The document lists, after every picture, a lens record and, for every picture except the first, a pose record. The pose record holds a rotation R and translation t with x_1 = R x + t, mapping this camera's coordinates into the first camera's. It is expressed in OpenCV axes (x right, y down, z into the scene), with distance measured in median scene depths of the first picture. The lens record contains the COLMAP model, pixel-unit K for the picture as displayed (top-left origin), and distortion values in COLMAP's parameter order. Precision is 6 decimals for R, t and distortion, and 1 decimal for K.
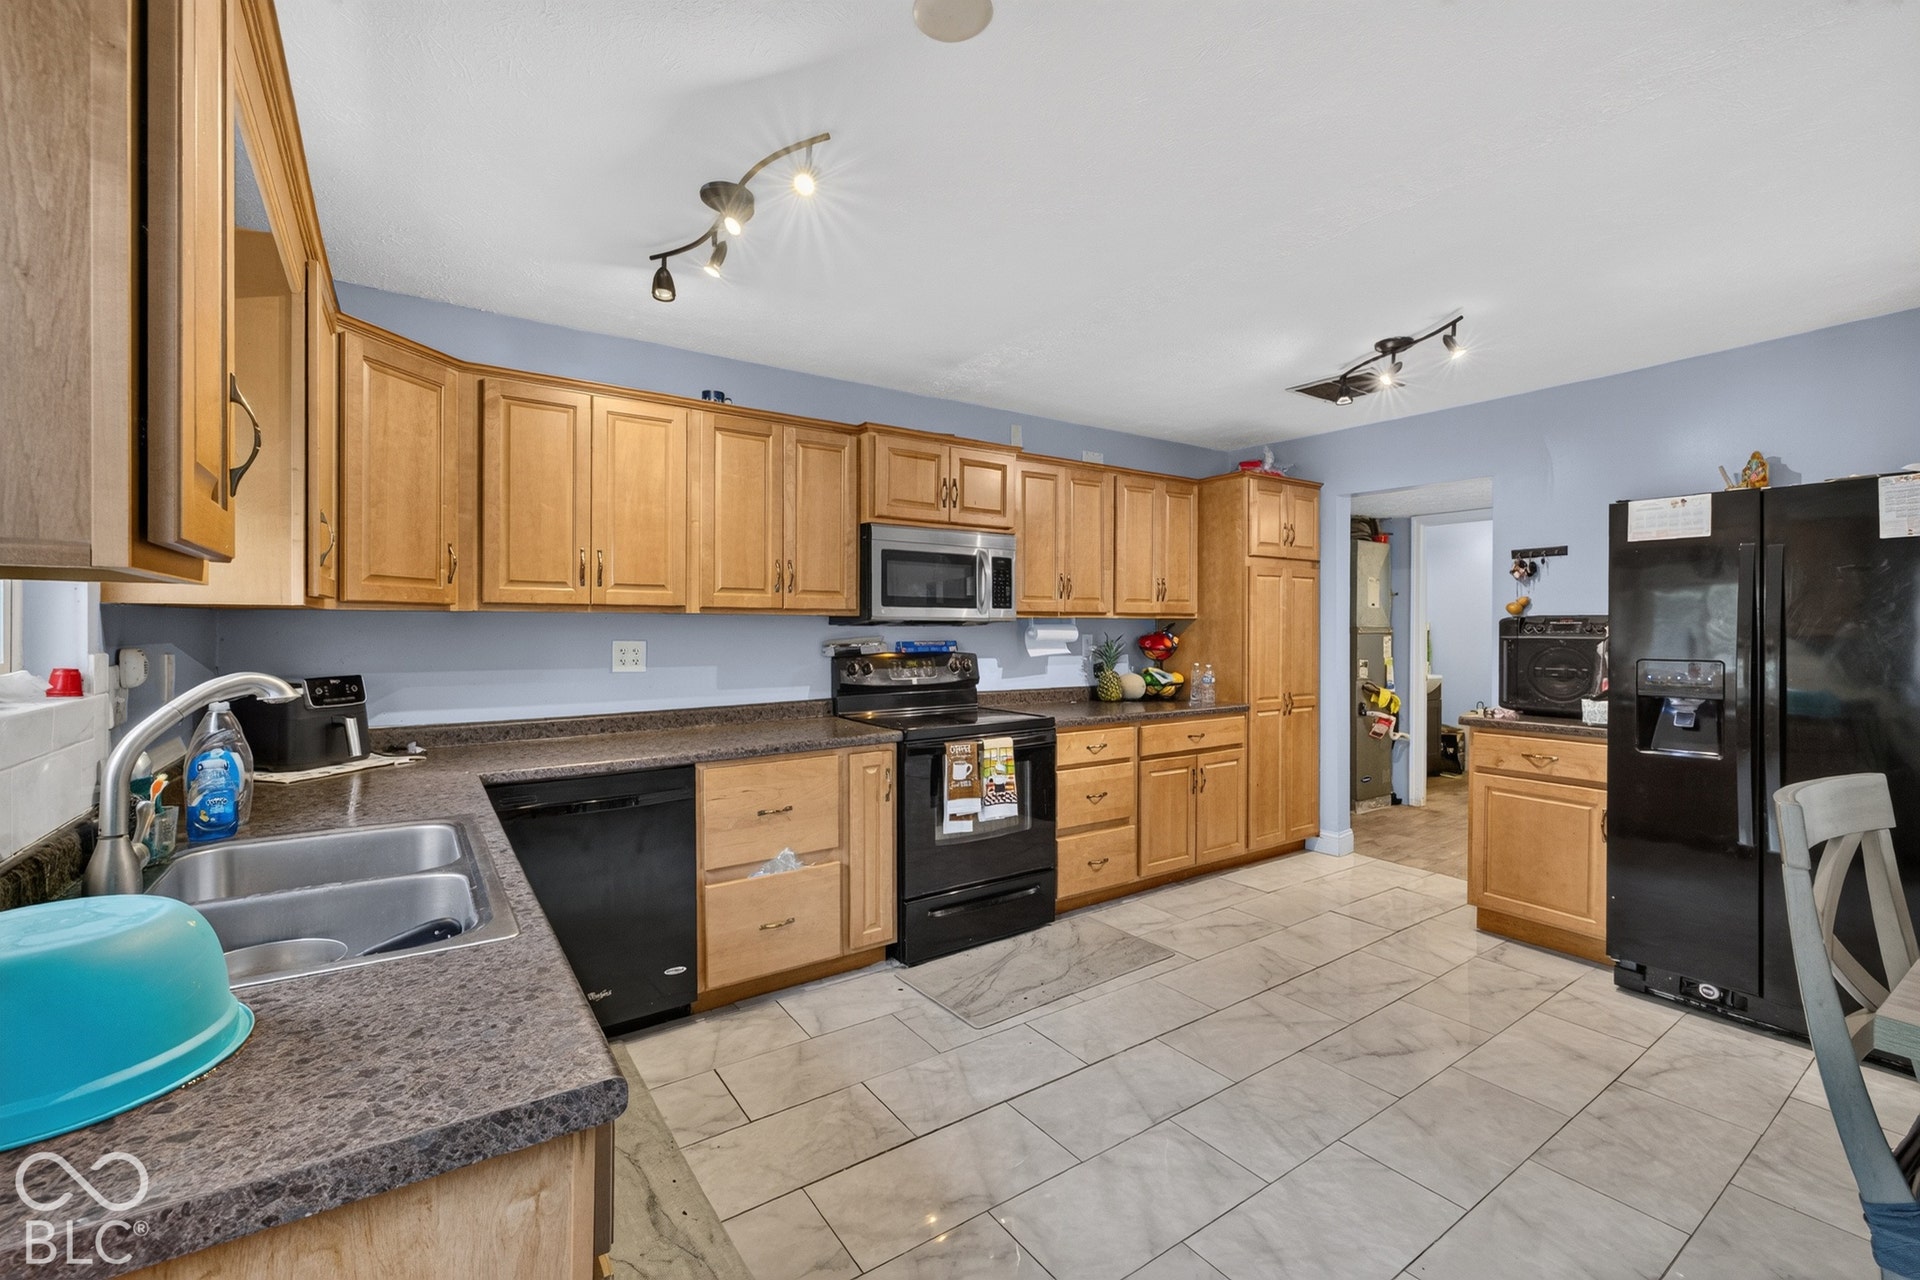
lens RADIAL K [[790.6, 0, 958.8], [0, 790.6, 634.6], [0, 0, 1]] dist [0.000236, -0.000145]
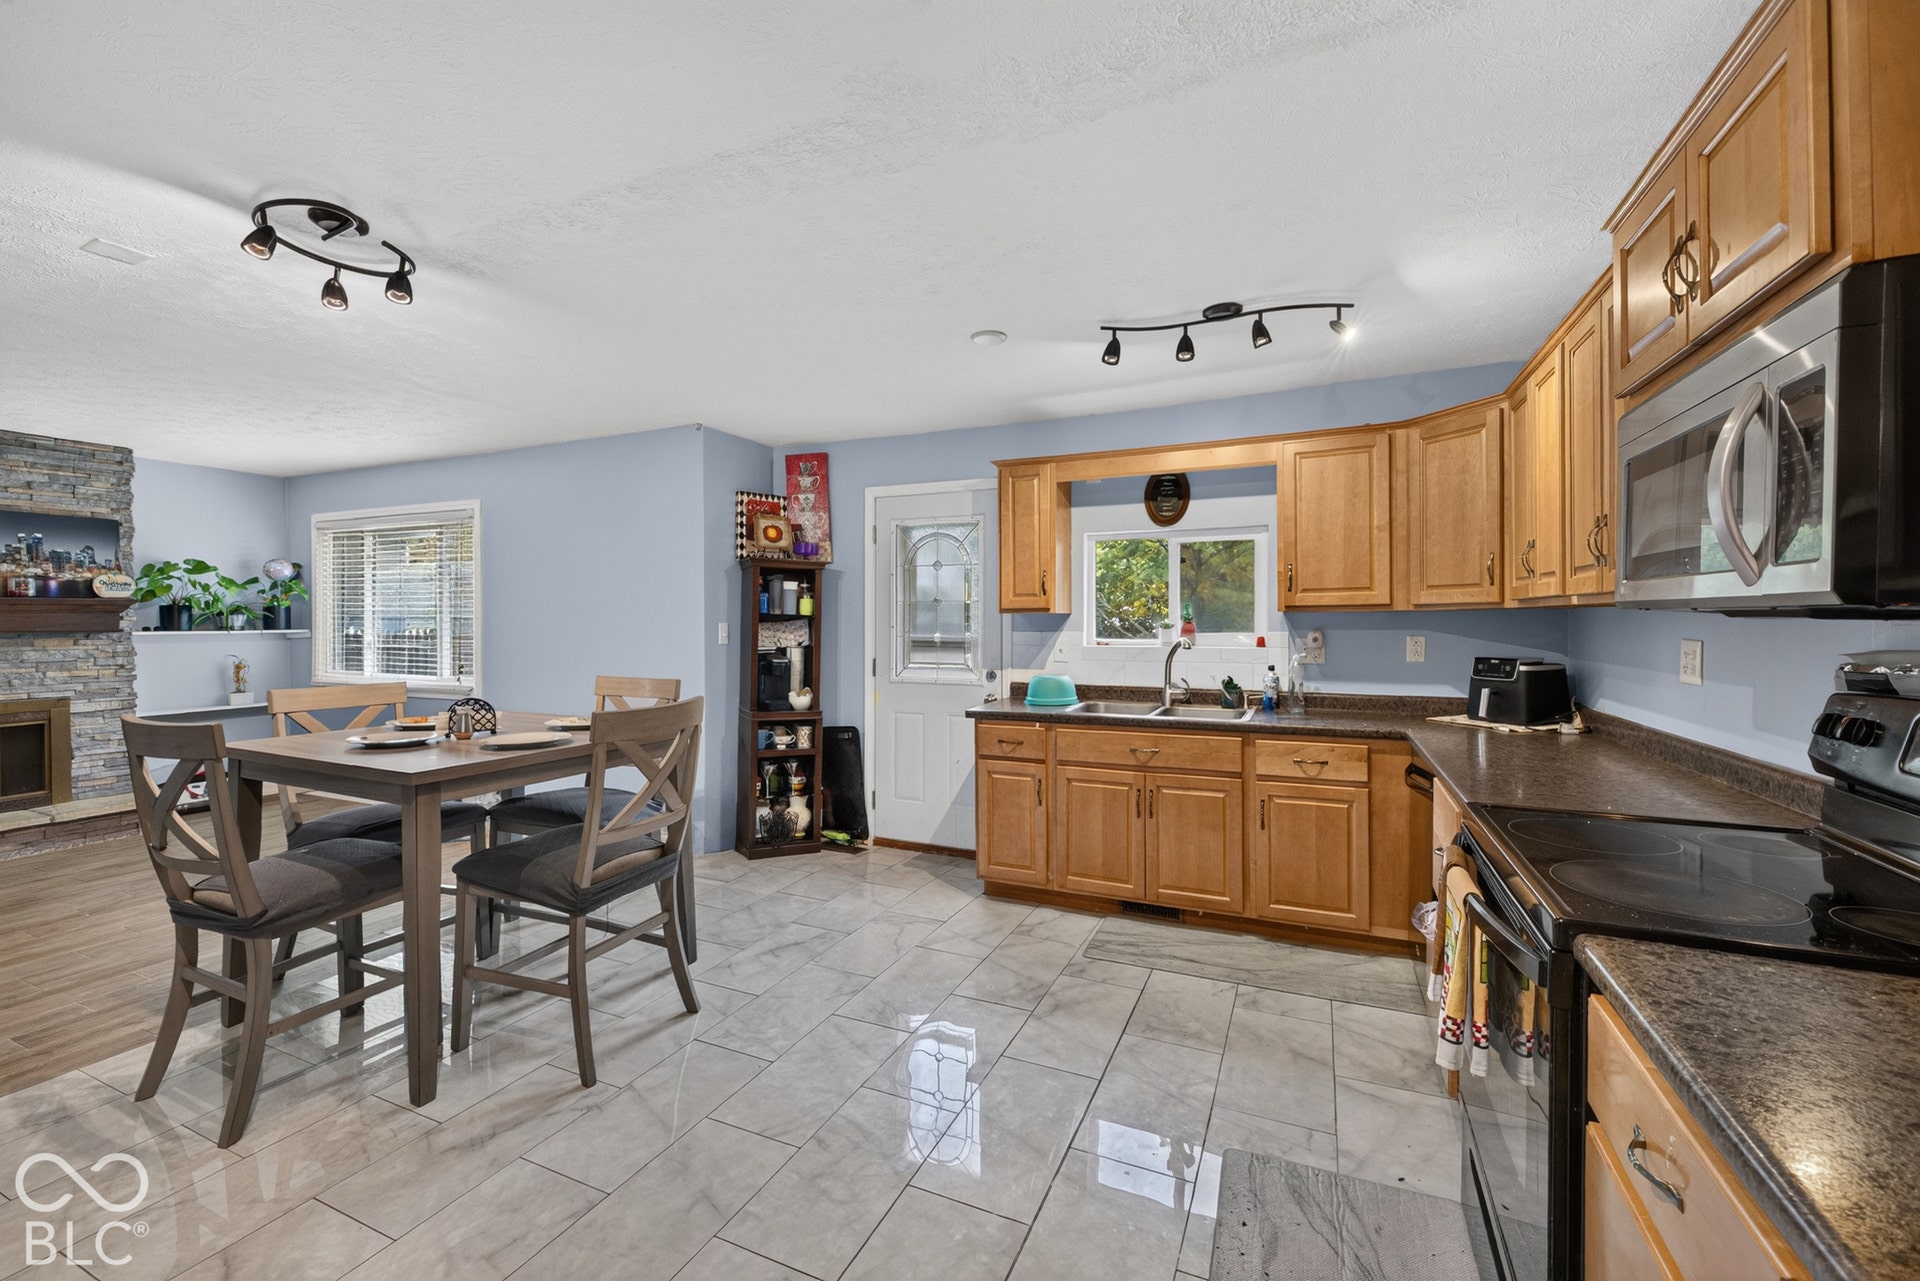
lens RADIAL K [[790.6, 0, 958.8], [0, 790.6, 635.1], [0, 0, 1]] dist [0.000236, -0.000145]
pose [[-0.863681, 0.004804, -0.504016, 0.691318], [0.002584, 0.999984, 0.005103, -0.003863], [0.504032, 0.003105, -0.863679, 1.678007]]
